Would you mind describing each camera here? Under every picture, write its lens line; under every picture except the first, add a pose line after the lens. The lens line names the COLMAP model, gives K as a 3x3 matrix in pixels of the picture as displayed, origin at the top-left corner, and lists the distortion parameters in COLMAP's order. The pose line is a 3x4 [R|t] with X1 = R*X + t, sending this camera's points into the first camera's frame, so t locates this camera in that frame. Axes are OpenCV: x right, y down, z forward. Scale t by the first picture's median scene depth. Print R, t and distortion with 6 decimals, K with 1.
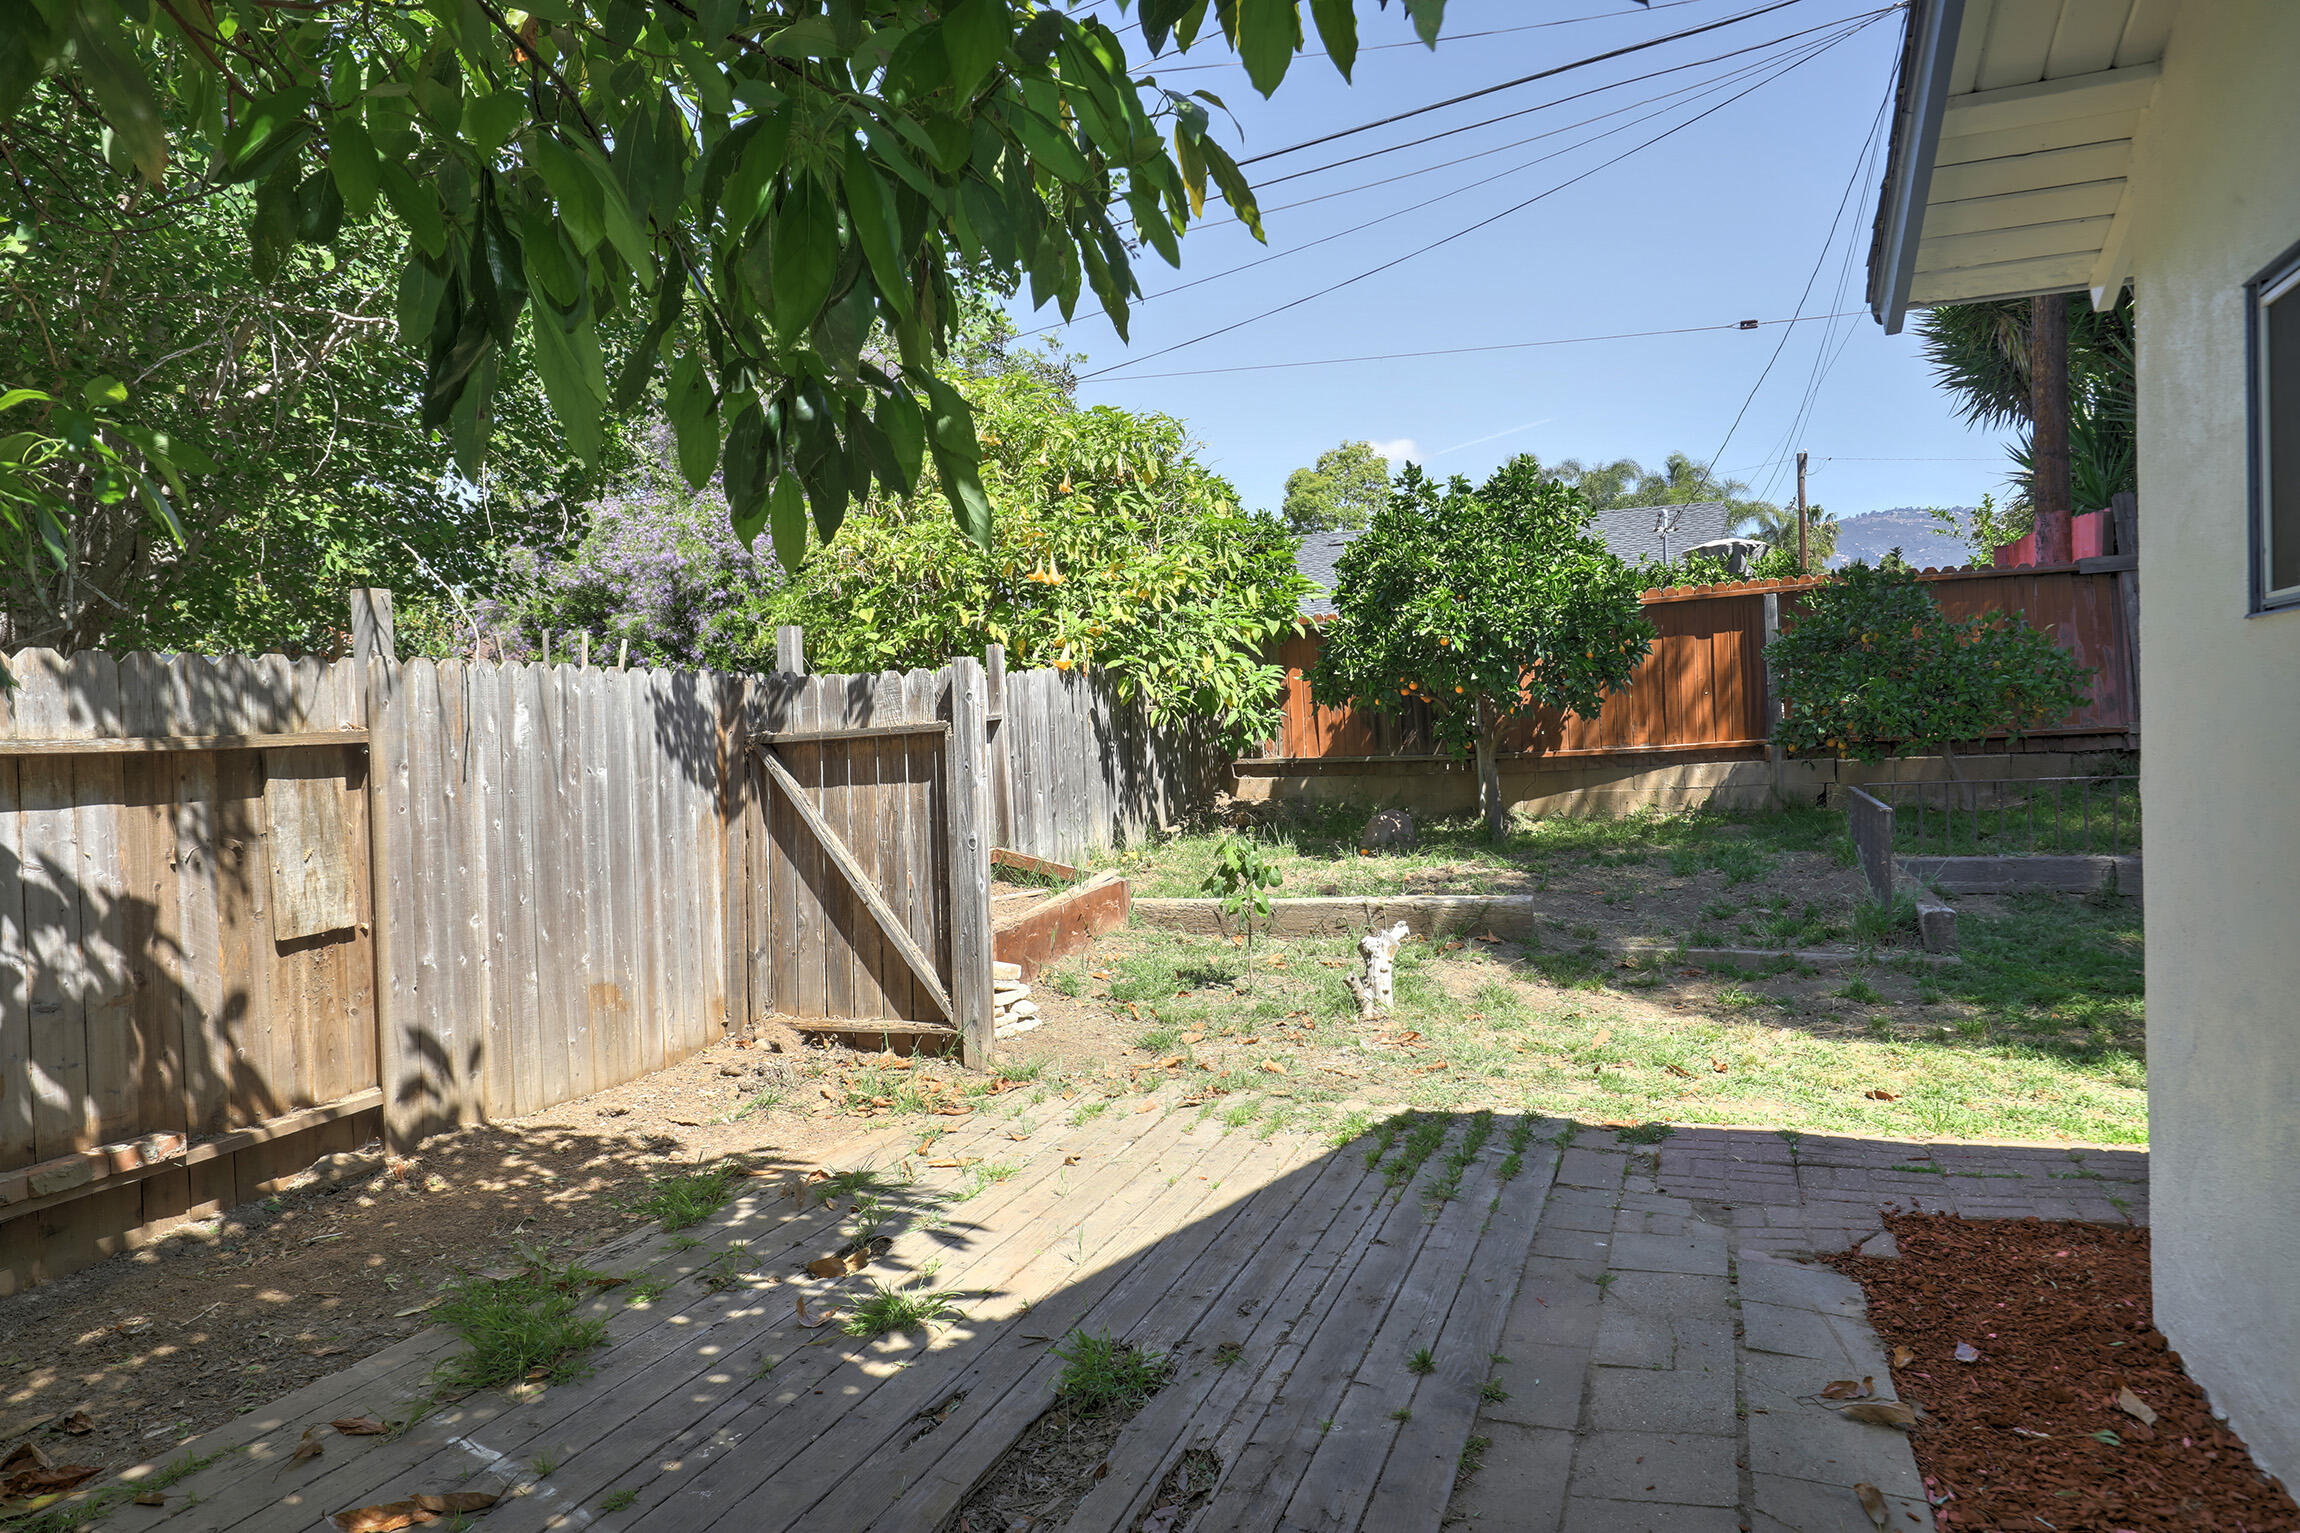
lens RADIAL K [[1514.8, 0, 1150.0], [0, 1514.8, 766.5], [0, 0, 1]] dist [0.003996, 0.001336]
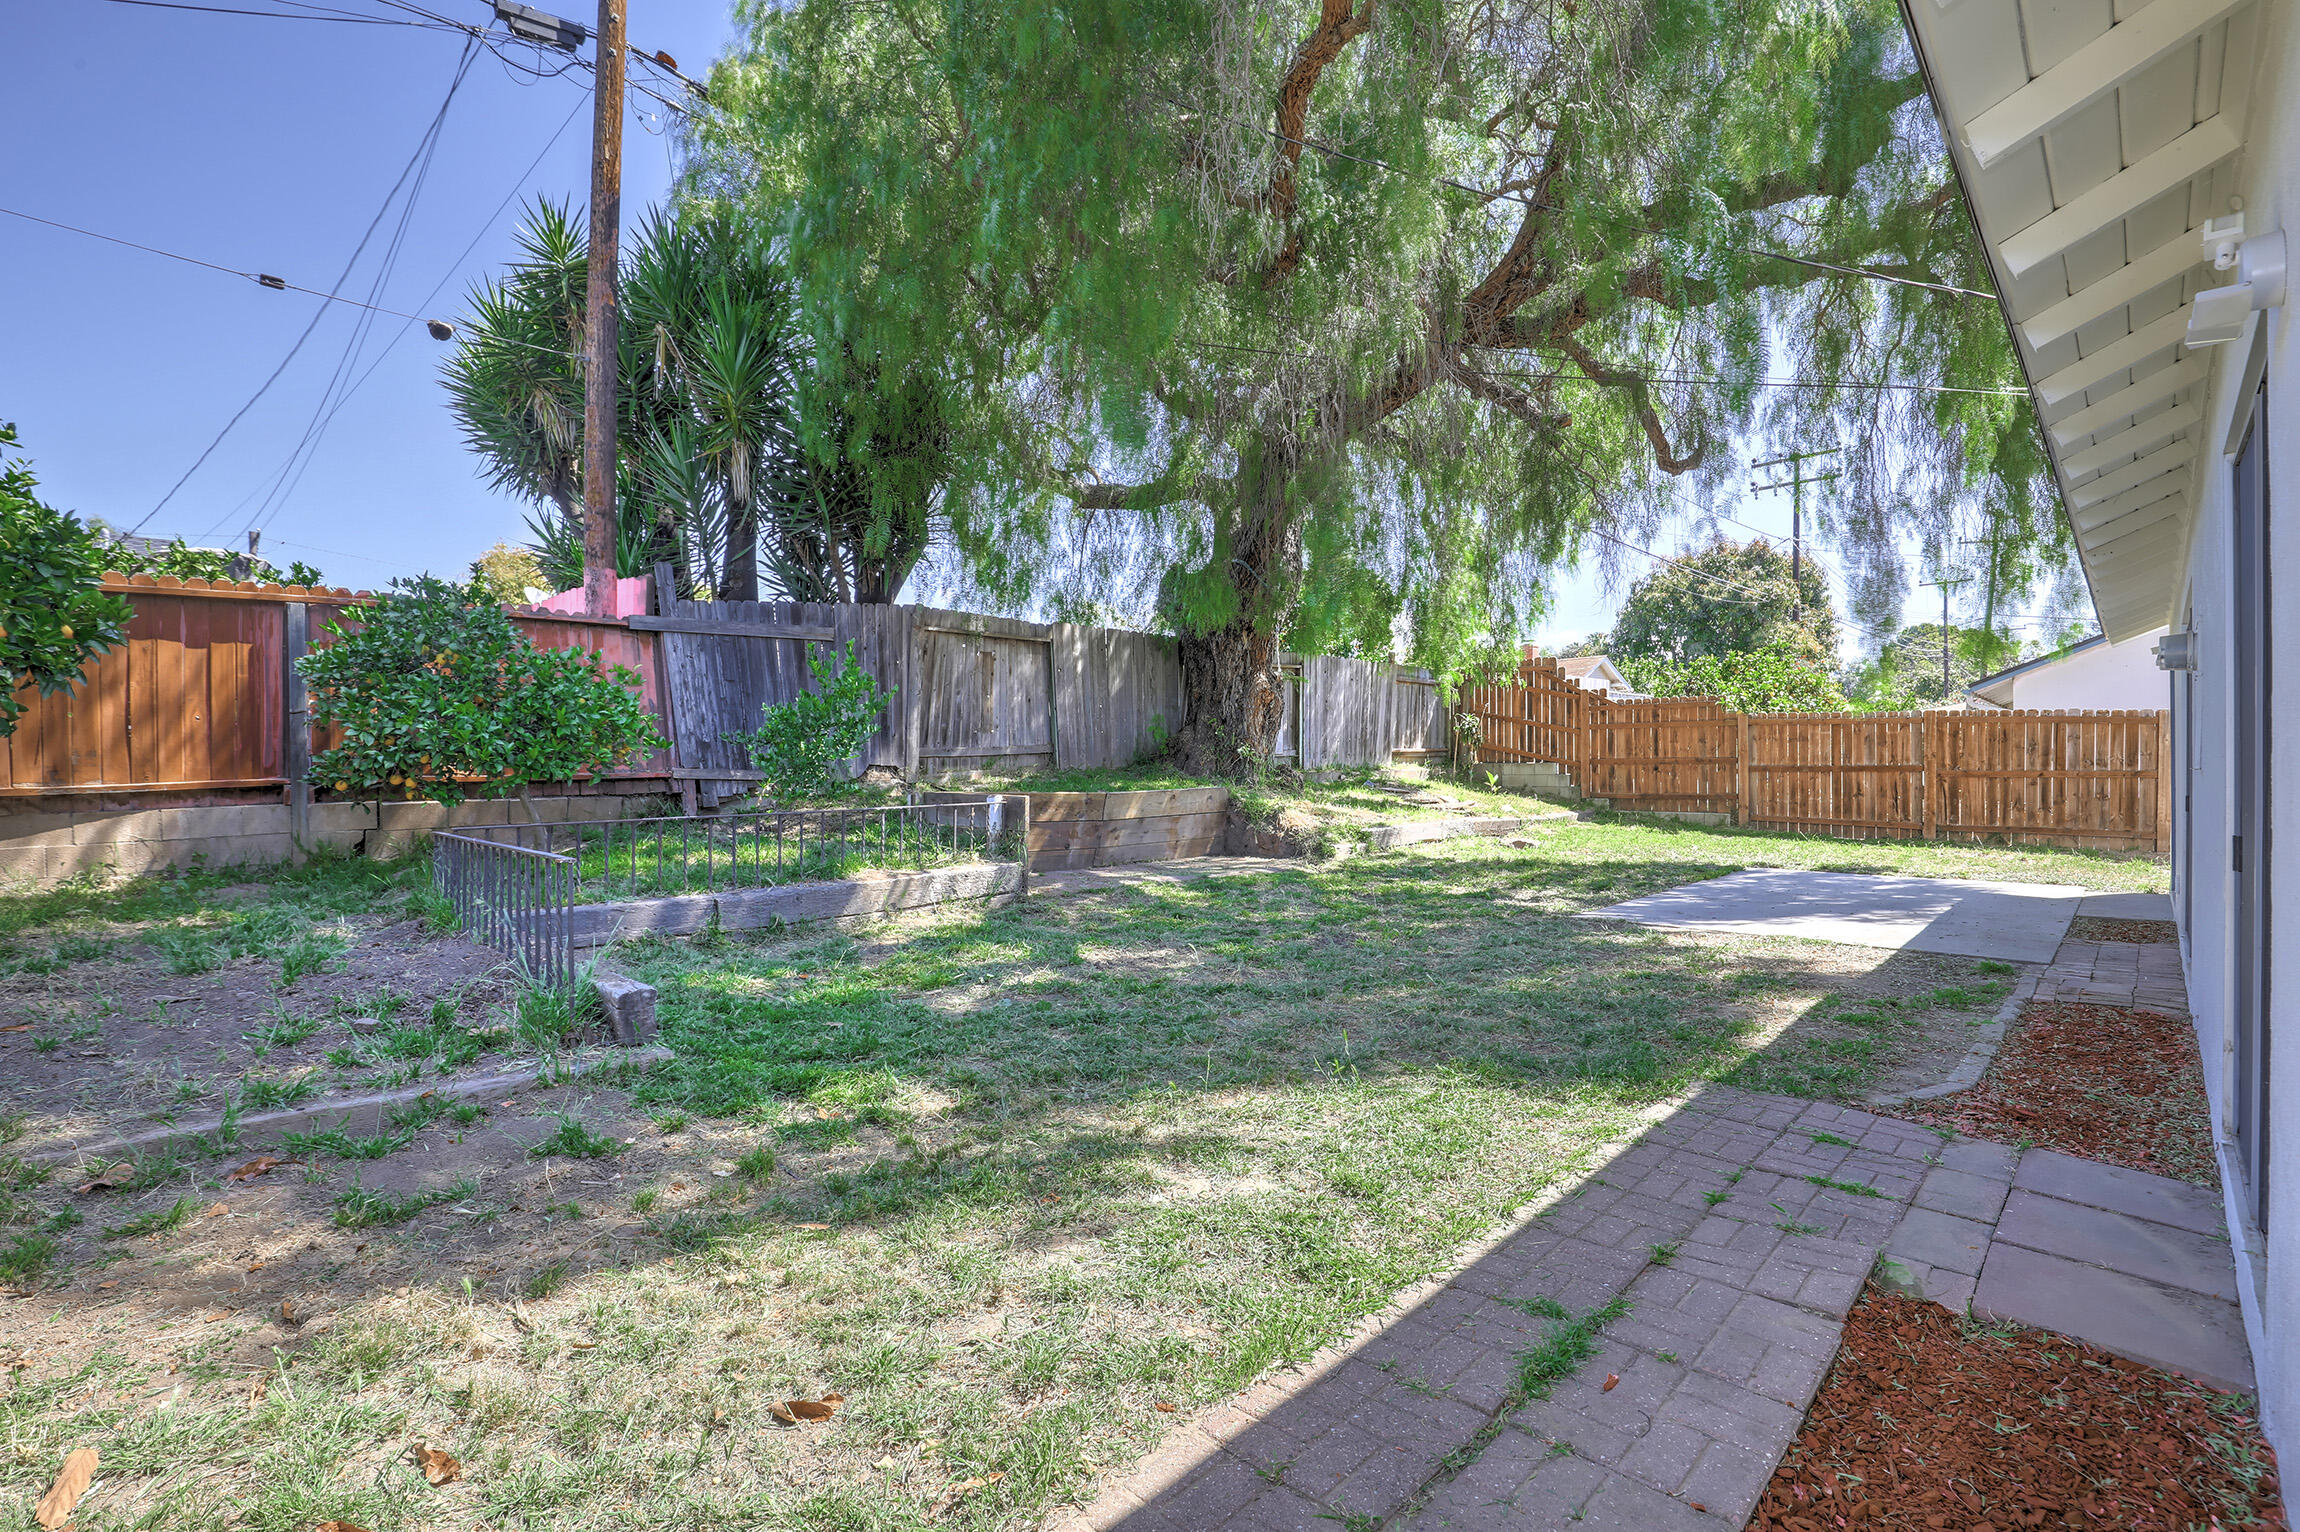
lens RADIAL K [[1053.0, 0, 1158.4], [0, 1053.0, 776.3], [0, 0, 1]] dist [-0.033870, 0.001843]
pose [[0.413067, 0.022016, 0.910434, 0.107768], [0.015448, 0.999395, -0.031176, 0.006439], [-0.910570, 0.026942, 0.412477, 0.390671]]
